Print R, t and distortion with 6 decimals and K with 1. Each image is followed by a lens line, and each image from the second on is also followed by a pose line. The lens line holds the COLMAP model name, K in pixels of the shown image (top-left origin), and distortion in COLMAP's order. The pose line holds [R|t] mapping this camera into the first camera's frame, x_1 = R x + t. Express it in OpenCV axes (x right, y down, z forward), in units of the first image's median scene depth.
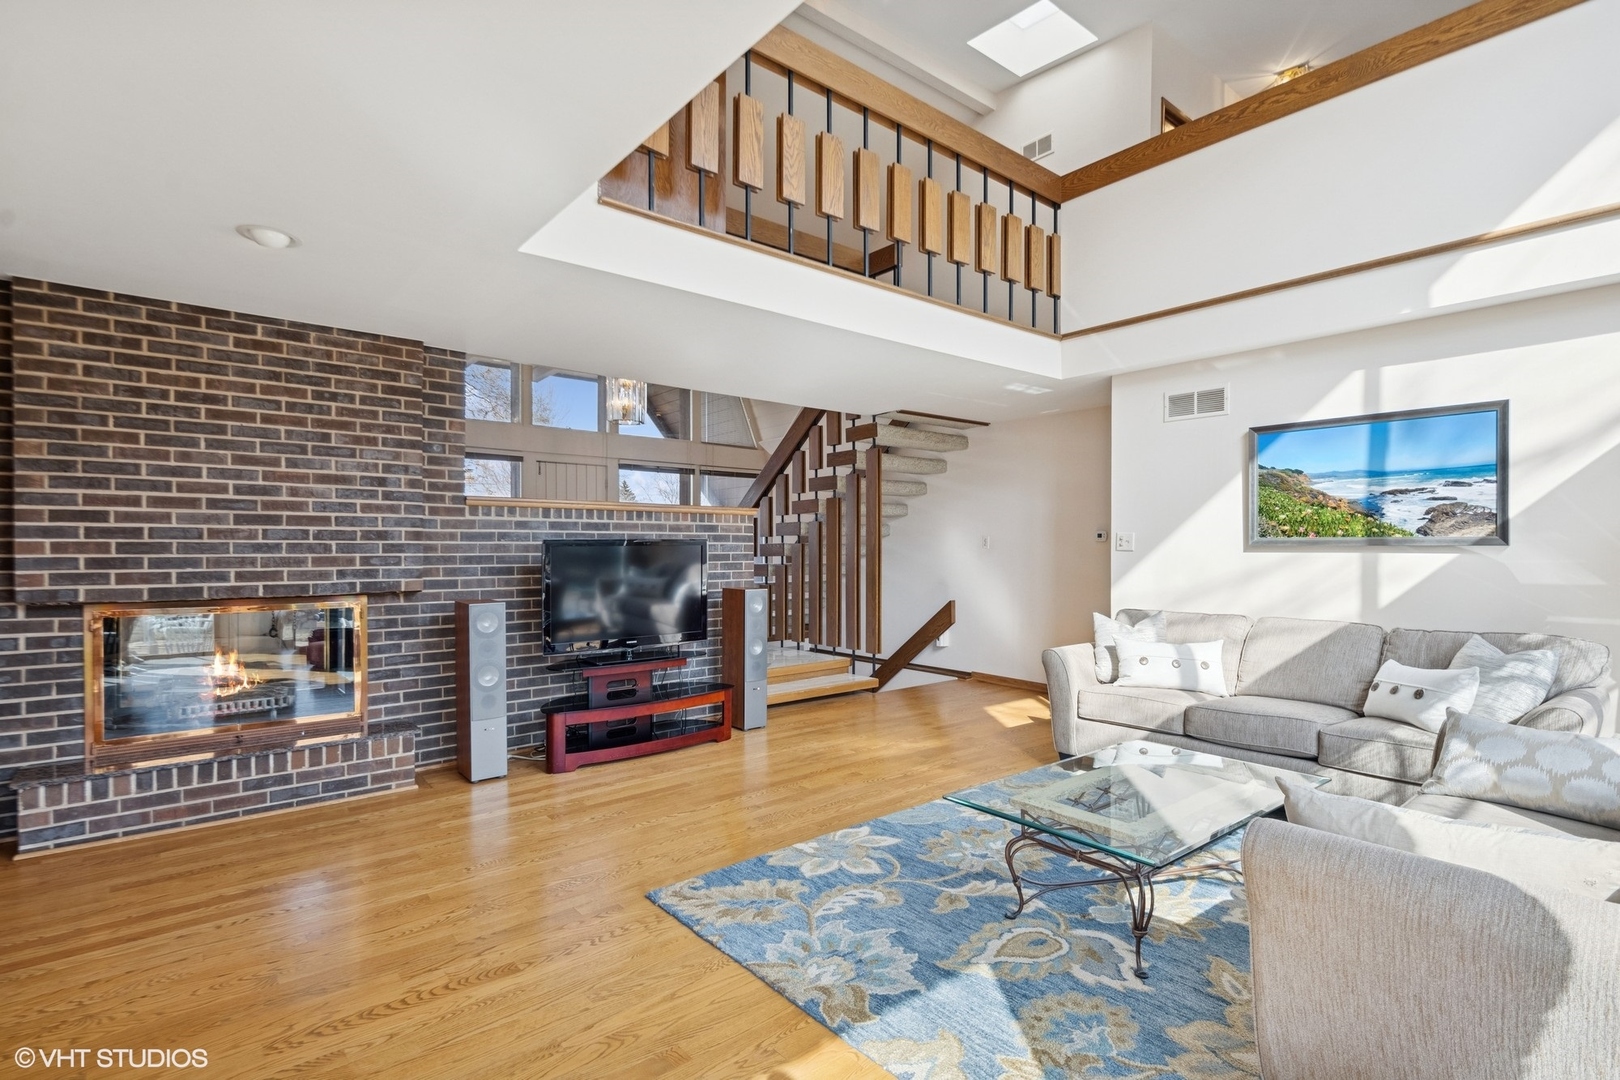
lens RADIAL K [[777.4, 0, 811.3], [0, 777.4, 545.0], [0, 0, 1]] dist [0.001028, -0.001905]
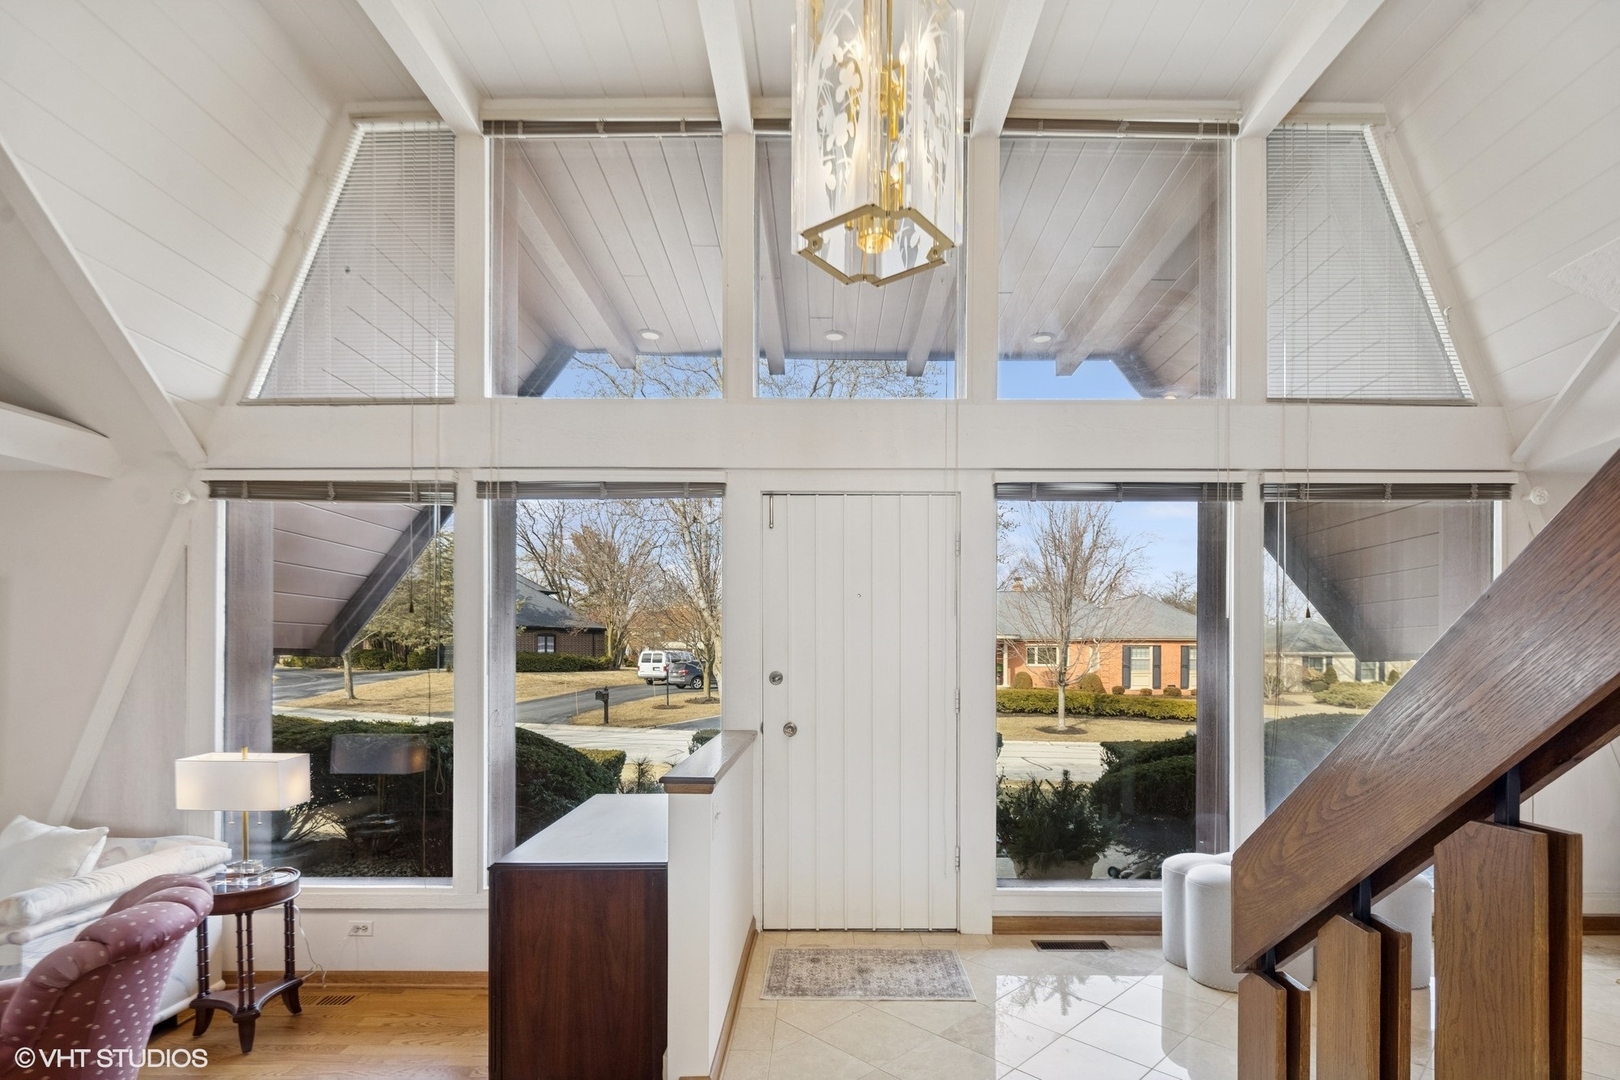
lens RADIAL K [[777.4, 0, 811.9], [0, 777.4, 544.3], [0, 0, 1]] dist [0.001028, -0.001905]
pose [[0.784259, 0.001275, -0.620432, -0.090828], [-0.000165, 0.999998, 0.001845, -0.075208], [0.620433, -0.001345, 0.784258, 0.647779]]
